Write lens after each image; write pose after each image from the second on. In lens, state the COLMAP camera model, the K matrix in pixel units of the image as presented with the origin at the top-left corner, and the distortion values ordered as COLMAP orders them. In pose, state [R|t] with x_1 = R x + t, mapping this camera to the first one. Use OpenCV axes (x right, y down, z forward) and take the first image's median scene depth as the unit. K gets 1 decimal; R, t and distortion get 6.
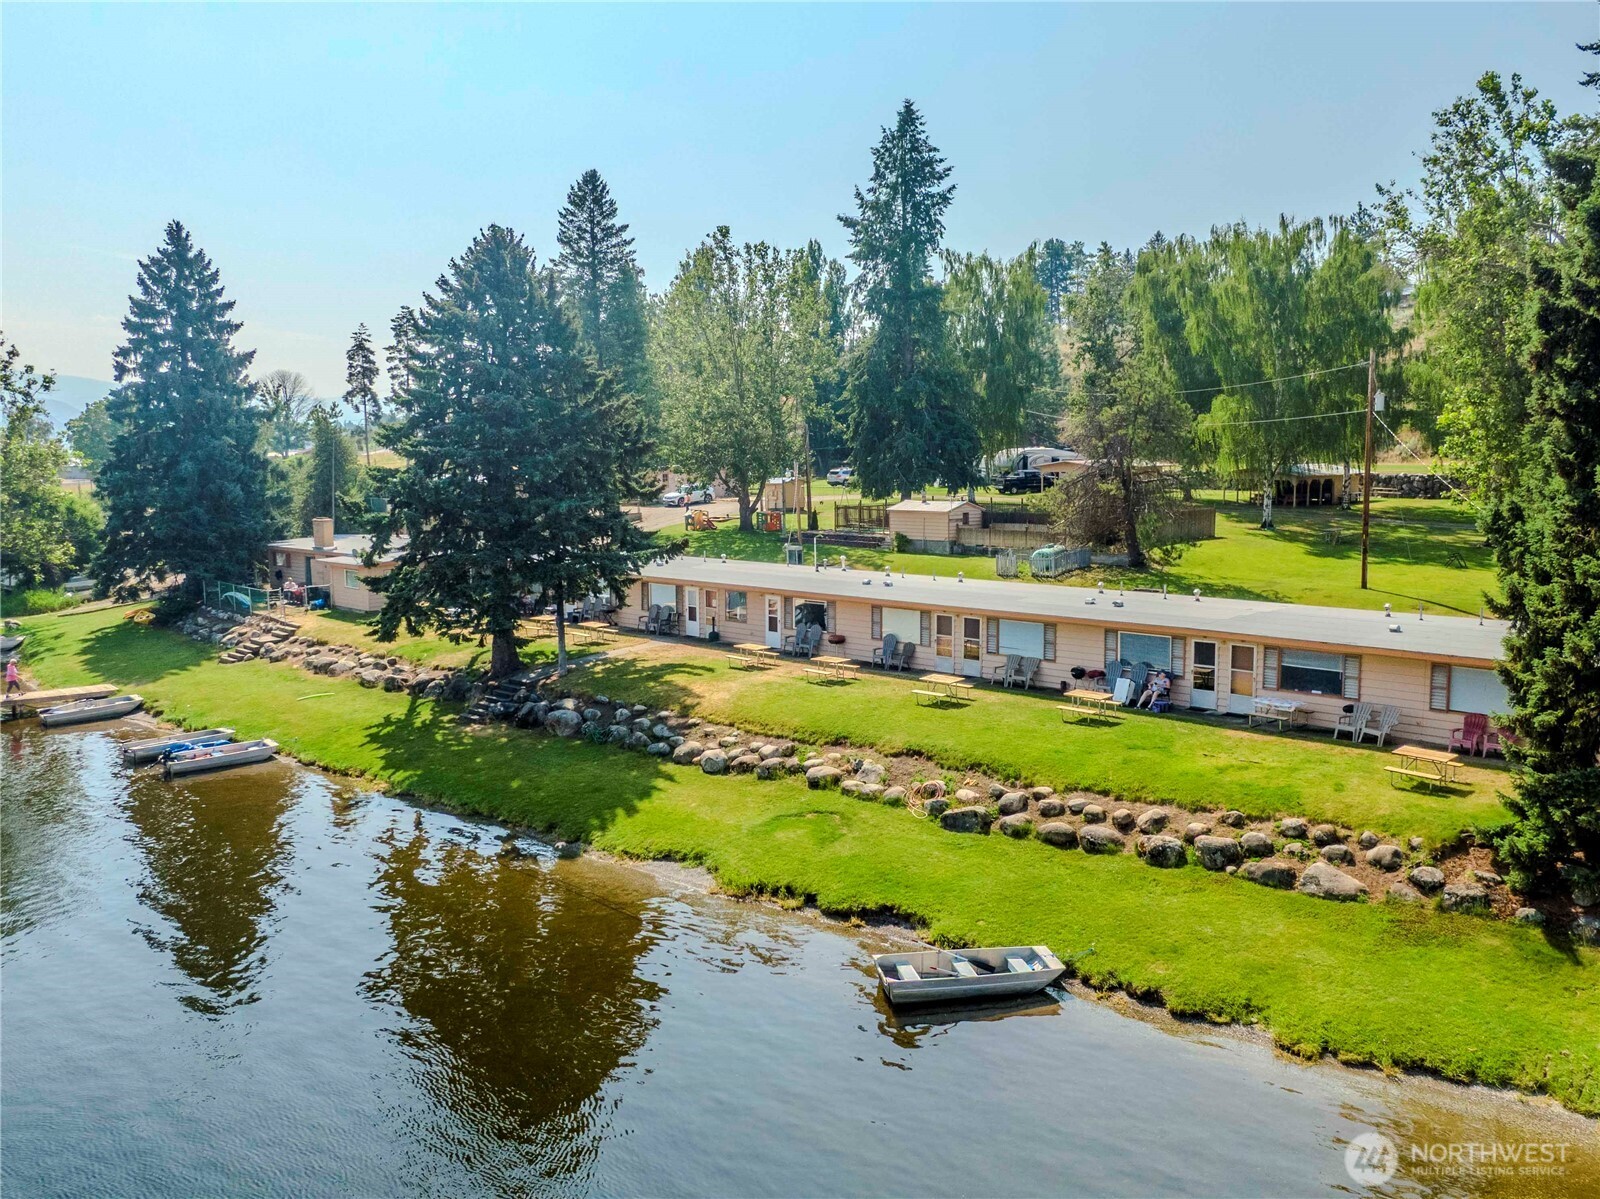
lens RADIAL K [[1318.9, 0, 800.0], [0, 1318.9, 599.5], [0, 0, 1]] dist [0.046341, -0.083599]
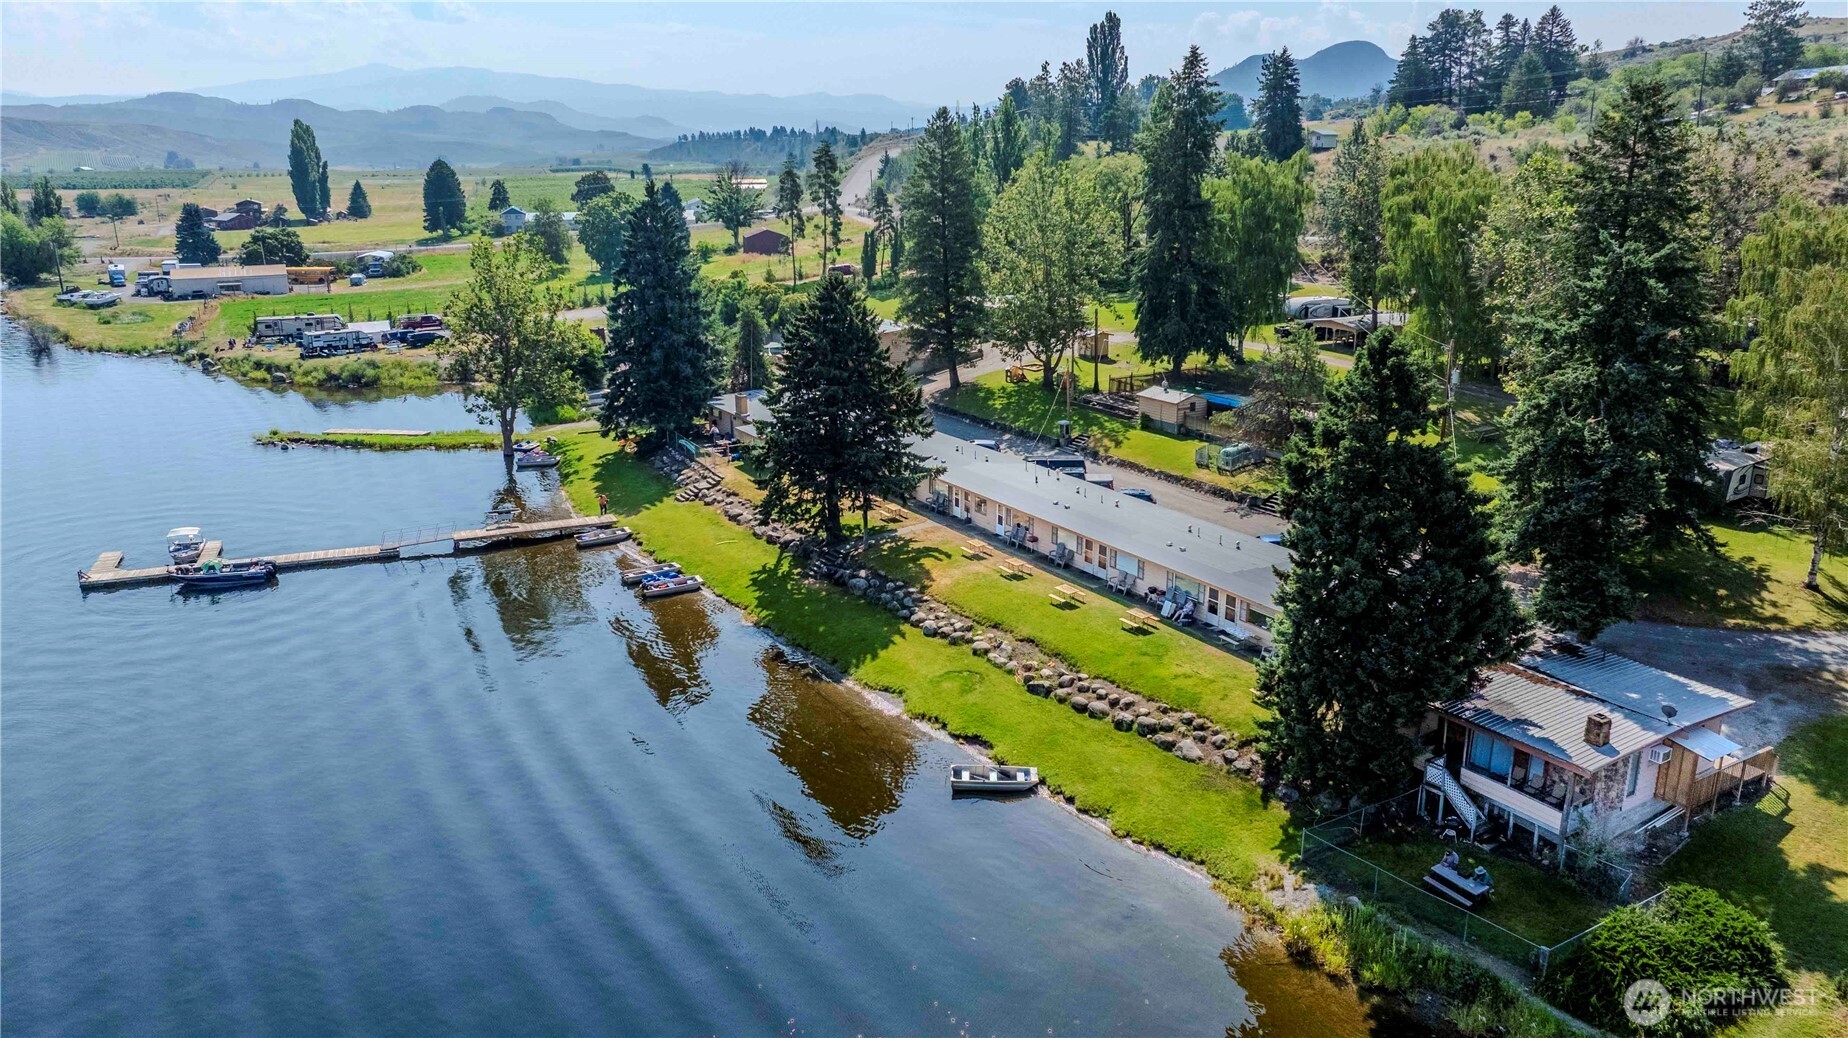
lens RADIAL K [[1201.6, 0, 924.0], [0, 1201.6, 519.0], [0, 0, 1]] dist [-0.026727, -0.000966]
pose [[0.975067, 0.068746, -0.210994, 0.246904], [-0.034798, 0.986409, 0.160580, -0.268154], [0.219165, -0.149234, 0.964207, -0.505668]]
